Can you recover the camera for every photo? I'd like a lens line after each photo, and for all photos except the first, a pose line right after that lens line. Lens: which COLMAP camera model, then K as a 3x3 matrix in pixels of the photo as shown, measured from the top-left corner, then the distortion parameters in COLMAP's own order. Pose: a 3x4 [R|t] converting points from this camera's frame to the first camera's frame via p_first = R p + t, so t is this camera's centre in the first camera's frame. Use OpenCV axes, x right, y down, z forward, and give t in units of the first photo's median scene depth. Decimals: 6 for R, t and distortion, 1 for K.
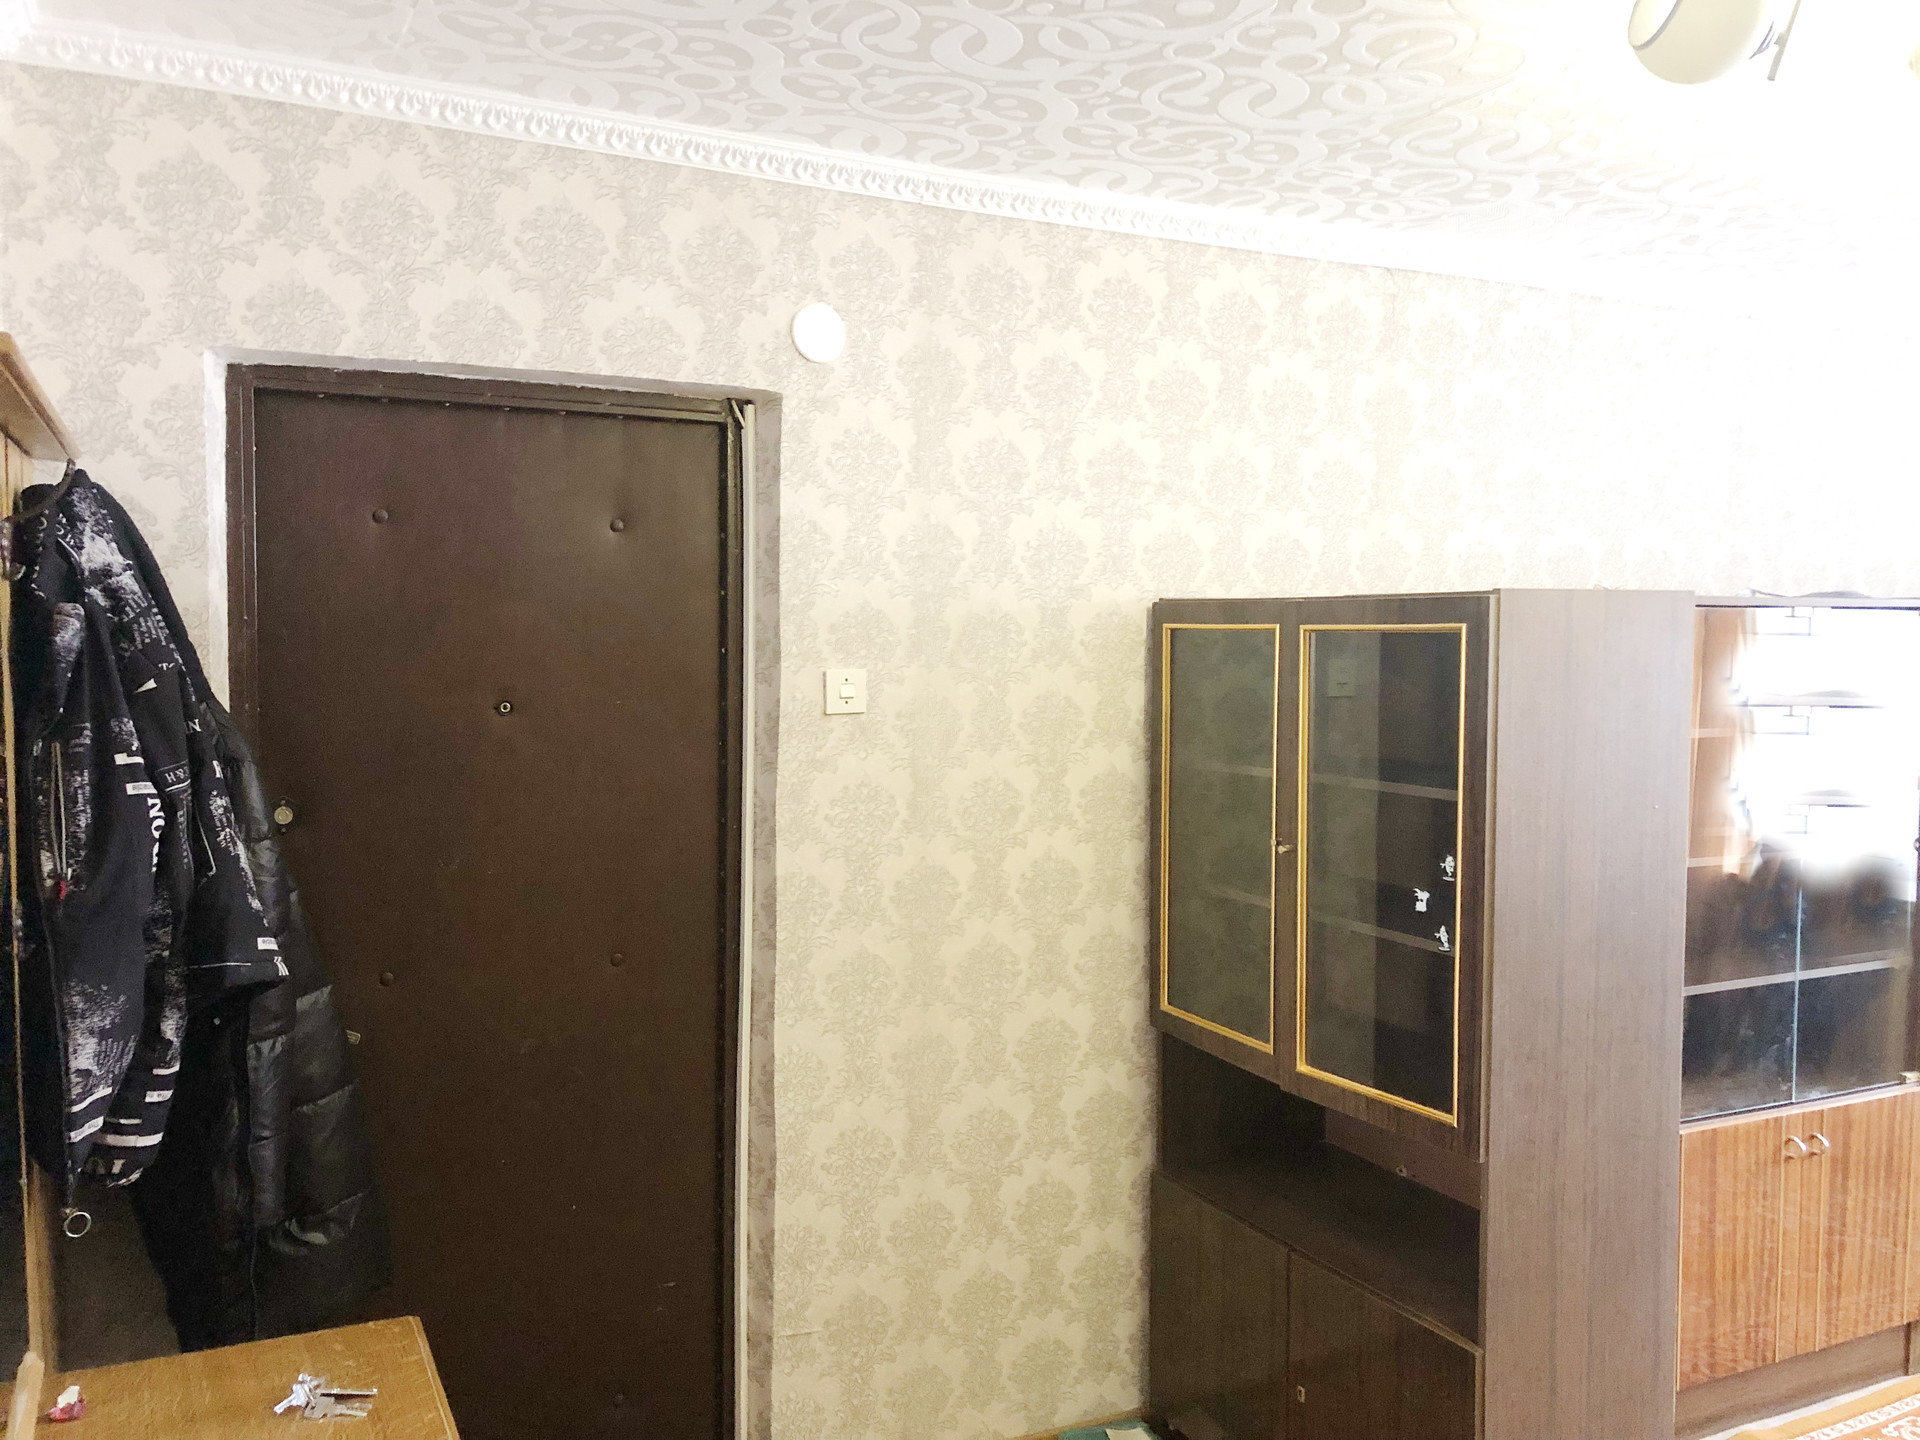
lens RADIAL K [[1578.8, 0, 957.8], [0, 1578.8, 715.8], [0, 0, 1]] dist [0.019141, 0.016019]
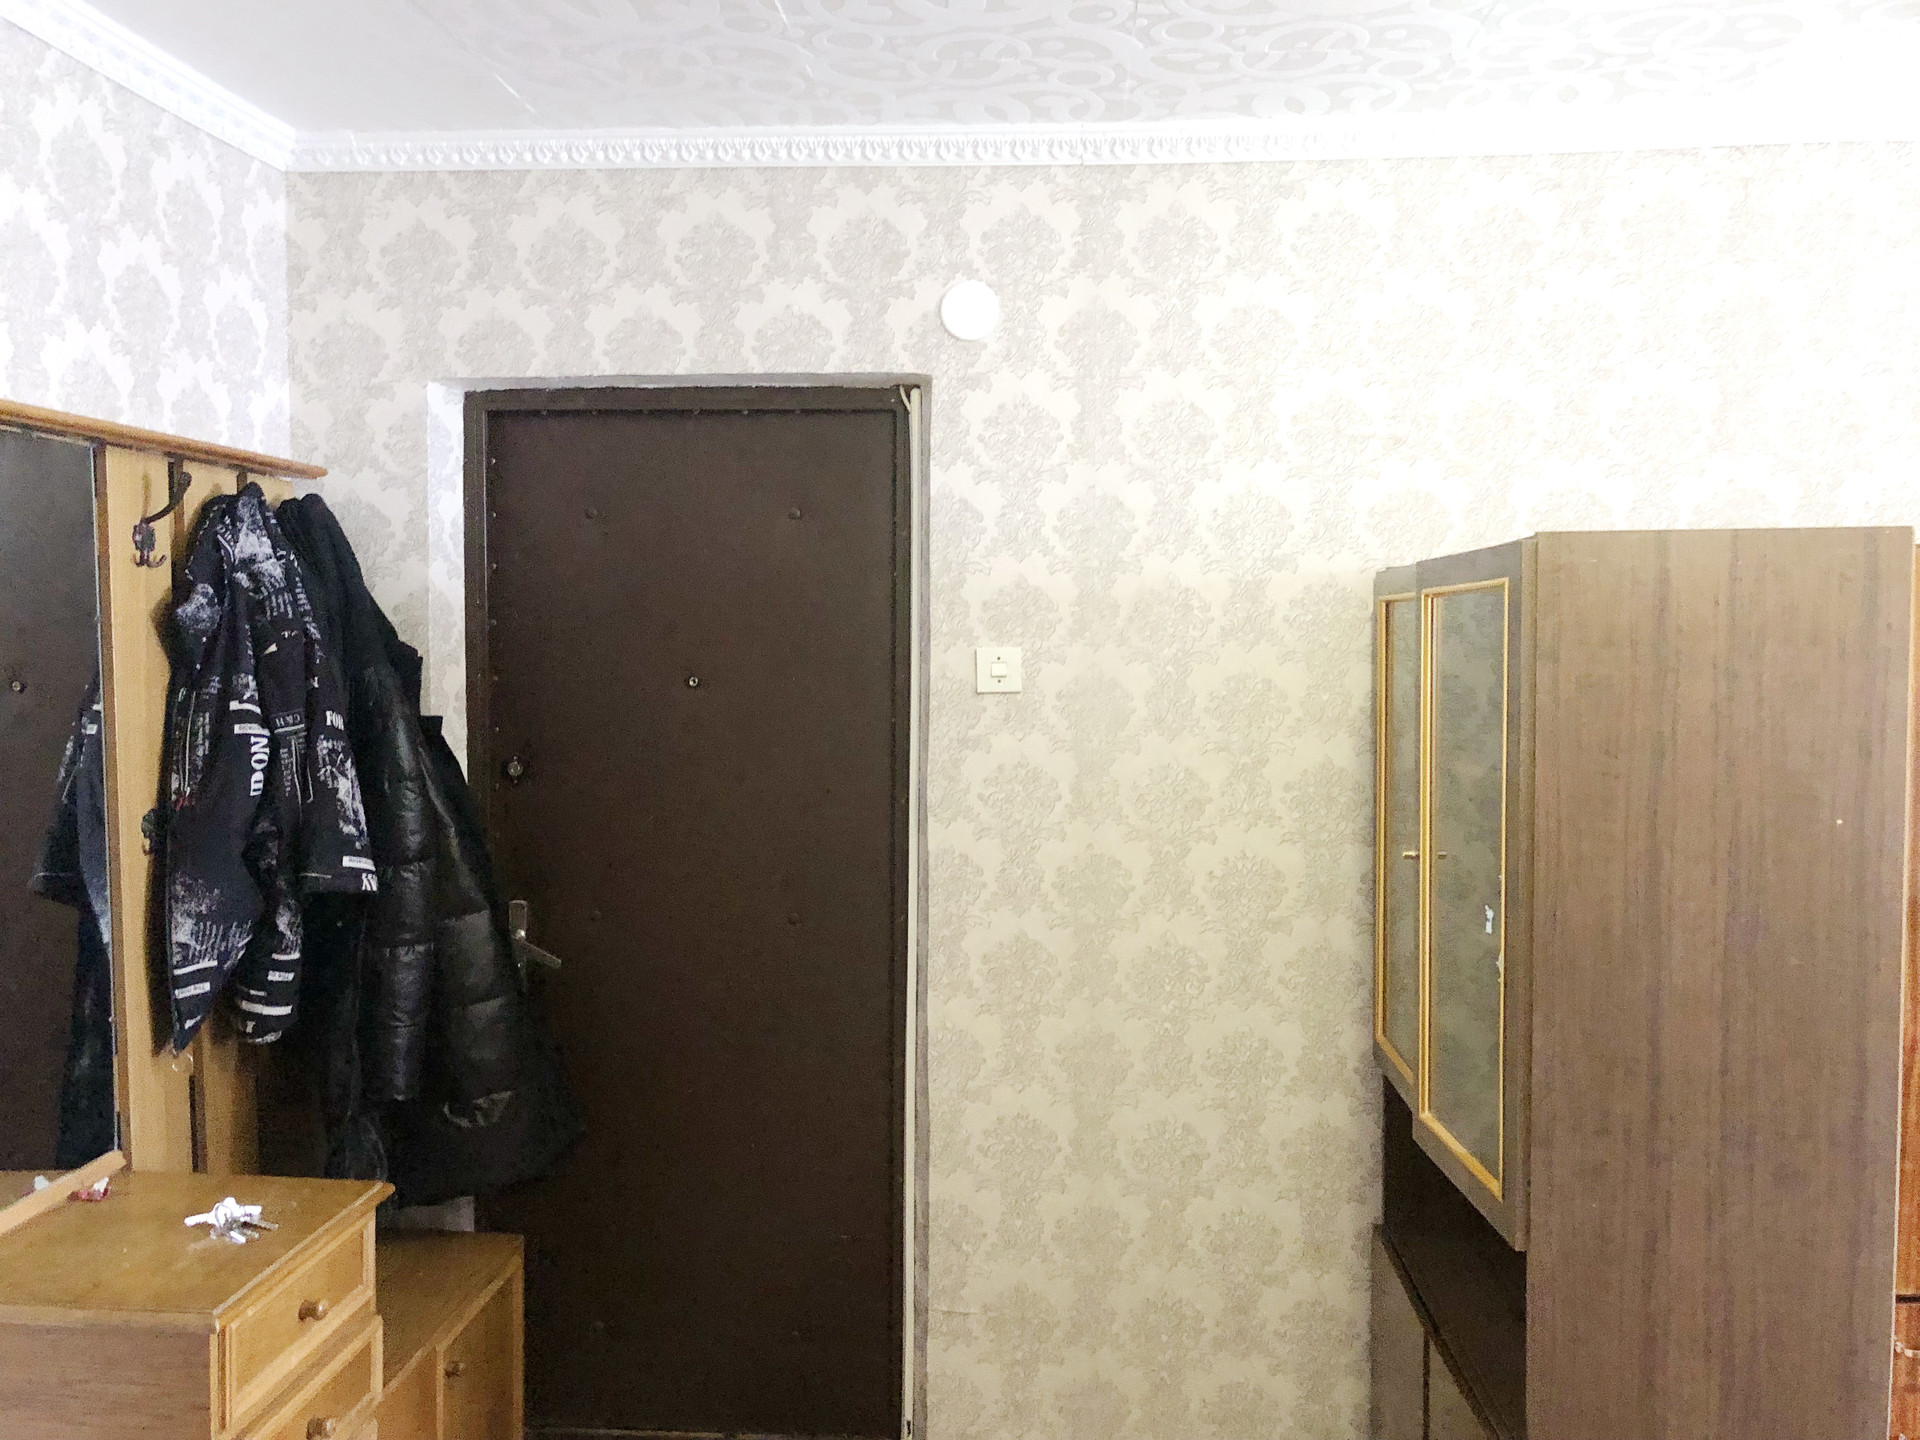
lens RADIAL K [[1584.1, 0, 959.1], [0, 1584.1, 719.6], [0, 0, 1]] dist [0.018227, 0.001019]
pose [[0.855471, 0.017887, -0.517541, 0.436997], [-0.023141, 0.999725, -0.003698, 0.020698], [0.517333, 0.015140, 0.855650, 0.144481]]
